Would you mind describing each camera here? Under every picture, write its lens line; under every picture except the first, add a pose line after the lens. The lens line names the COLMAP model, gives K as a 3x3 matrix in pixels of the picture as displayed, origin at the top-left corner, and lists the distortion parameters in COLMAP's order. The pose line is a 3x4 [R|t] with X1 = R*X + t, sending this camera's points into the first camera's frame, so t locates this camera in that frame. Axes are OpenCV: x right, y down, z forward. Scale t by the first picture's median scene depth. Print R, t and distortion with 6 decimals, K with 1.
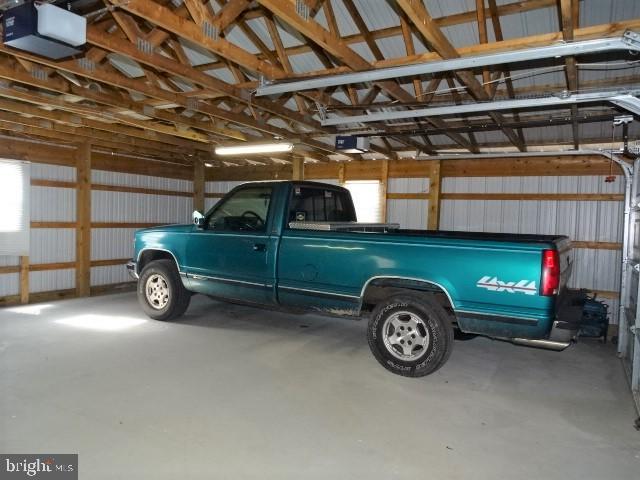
lens RADIAL K [[456.0, 0, 318.5], [0, 456.0, 241.2], [0, 0, 1]] dist [0.004389, 0.006297]
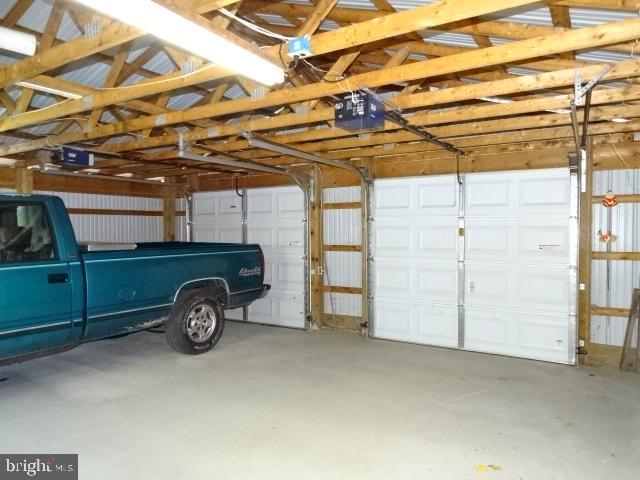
lens RADIAL K [[456.0, 0, 319.2], [0, 456.0, 237.2], [0, 0, 1]] dist [0.004389, 0.006297]
pose [[0.059688, -0.058254, 0.996516, -1.063228], [0.055084, 0.996967, 0.054981, -0.091513], [-0.996696, 0.051611, 0.062716, 0.552101]]
